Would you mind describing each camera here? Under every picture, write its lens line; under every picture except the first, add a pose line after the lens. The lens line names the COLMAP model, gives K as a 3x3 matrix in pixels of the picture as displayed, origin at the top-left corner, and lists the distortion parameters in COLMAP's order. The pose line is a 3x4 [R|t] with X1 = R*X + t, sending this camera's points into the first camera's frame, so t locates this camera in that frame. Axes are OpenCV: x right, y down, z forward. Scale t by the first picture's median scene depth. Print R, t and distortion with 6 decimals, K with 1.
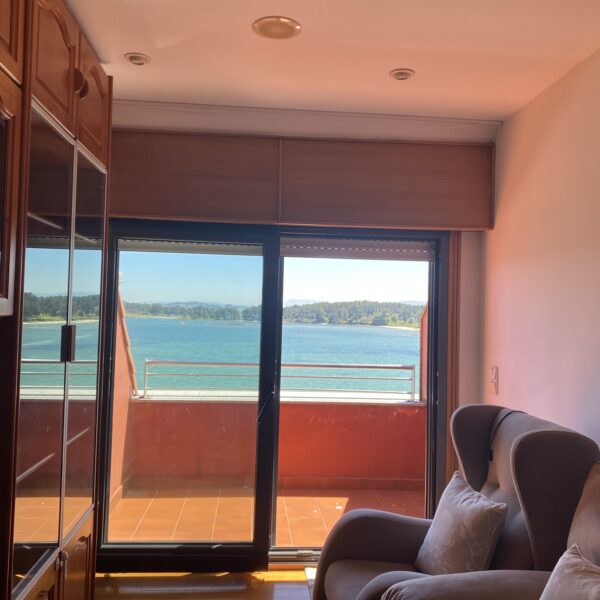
lens RADIAL K [[594.5, 0, 309.8], [0, 594.5, 296.8], [0, 0, 1]] dist [0.075820, 0.000000]
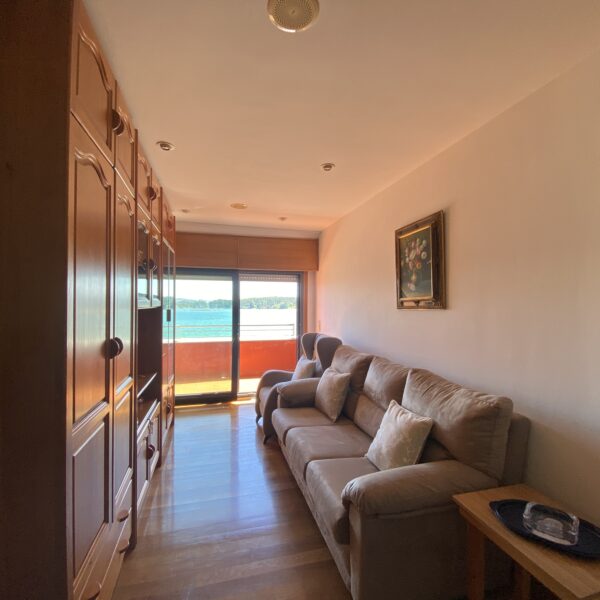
lens RADIAL K [[314.8, 0, 306.4], [0, 314.8, 300.5], [0, 0, 1]] dist [0.008004, -0.012636]
pose [[0.981943, -0.018803, 0.188242, -0.015076], [0.014892, 0.999643, 0.022165, -0.008191], [-0.188592, -0.018961, 0.981873, -0.288518]]
